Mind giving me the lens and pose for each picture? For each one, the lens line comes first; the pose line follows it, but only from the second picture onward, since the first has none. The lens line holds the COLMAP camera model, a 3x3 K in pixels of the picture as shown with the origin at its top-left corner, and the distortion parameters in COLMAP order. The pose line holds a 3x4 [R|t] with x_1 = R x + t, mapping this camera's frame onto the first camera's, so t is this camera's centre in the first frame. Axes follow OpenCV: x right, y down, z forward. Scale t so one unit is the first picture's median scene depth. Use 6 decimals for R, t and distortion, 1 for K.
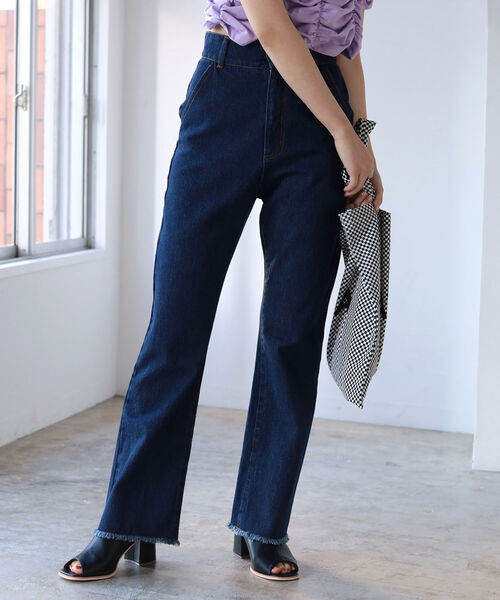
lens RADIAL K [[1589.4, 0, 280.8], [0, 1589.4, 314.8], [0, 0, 1]] dist [-0.118446, -0.244112]
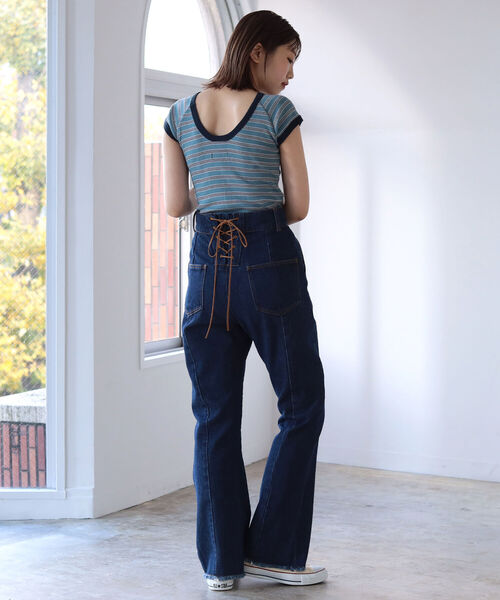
lens RADIAL K [[1589.4, 0, 280.8], [0, 1589.4, 314.8], [0, 0, 1]] dist [-0.118446, -0.244112]
pose [[0.989032, -0.009448, -0.147400, 0.127023], [0.003356, 0.999132, -0.041528, -0.010646], [0.147665, 0.040578, 0.988205, -0.316959]]
